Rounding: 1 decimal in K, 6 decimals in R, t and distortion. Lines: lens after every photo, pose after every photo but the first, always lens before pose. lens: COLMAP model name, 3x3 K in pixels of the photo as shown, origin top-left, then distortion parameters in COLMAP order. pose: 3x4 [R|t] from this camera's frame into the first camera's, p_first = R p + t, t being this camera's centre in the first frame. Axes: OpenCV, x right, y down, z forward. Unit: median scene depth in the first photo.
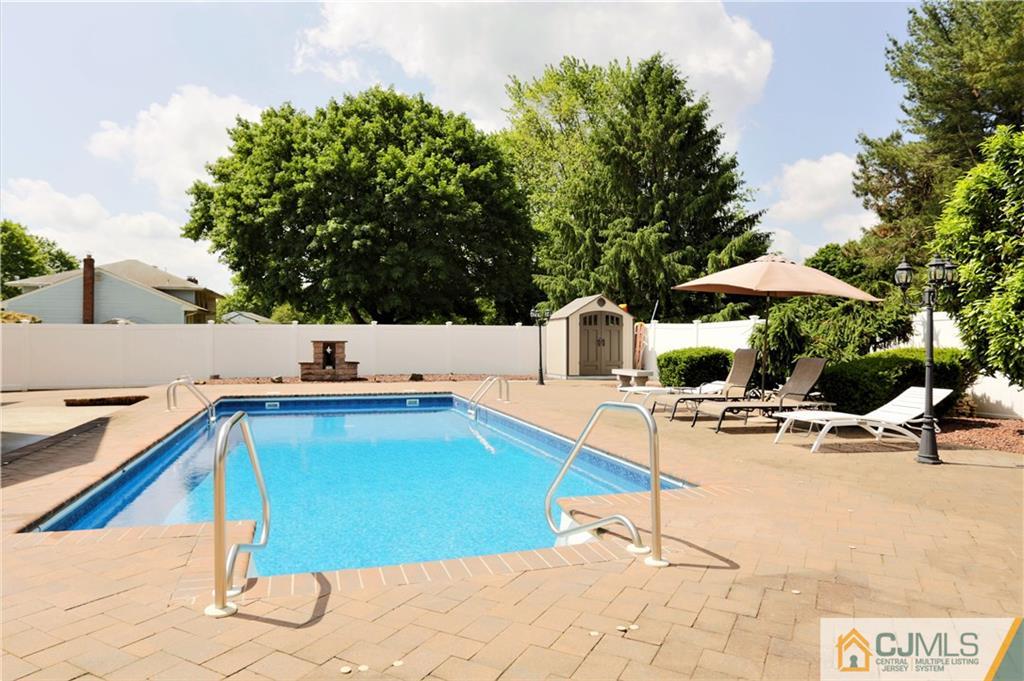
lens RADIAL K [[668.6, 0, 504.5], [0, 668.6, 341.5], [0, 0, 1]] dist [-0.002682, 0.005565]
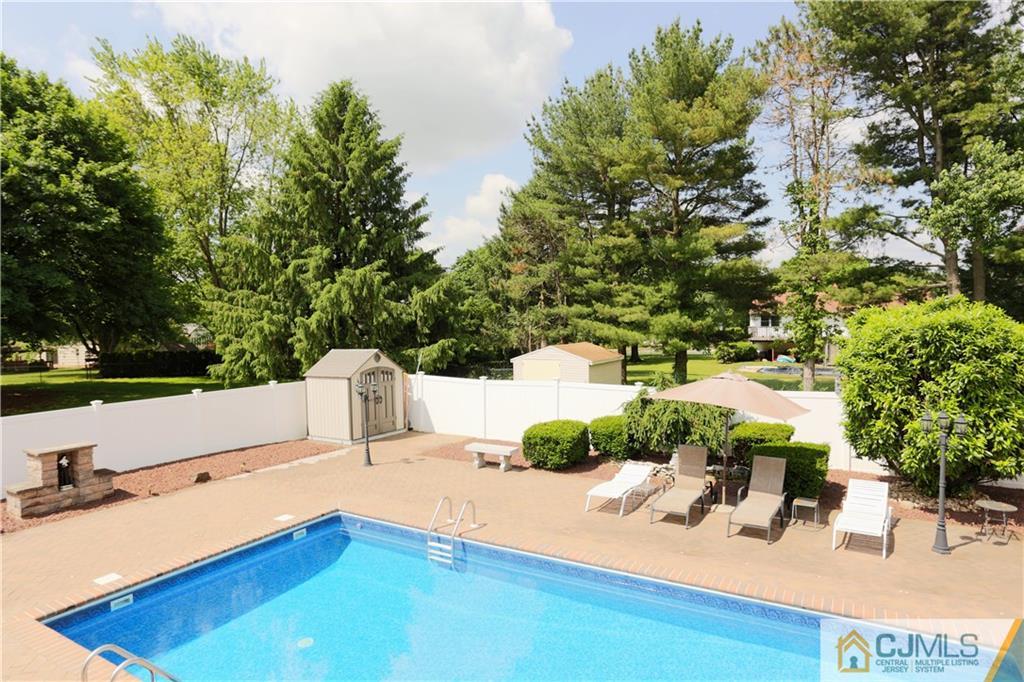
lens RADIAL K [[635.0, 0, 503.4], [0, 635.0, 337.9], [0, 0, 1]] dist [0.009297, 0.007283]
pose [[0.763093, -0.037197, 0.645217, -0.306633], [0.021245, 0.999247, 0.032481, -0.114056], [-0.645939, -0.011078, 0.763308, 0.195108]]
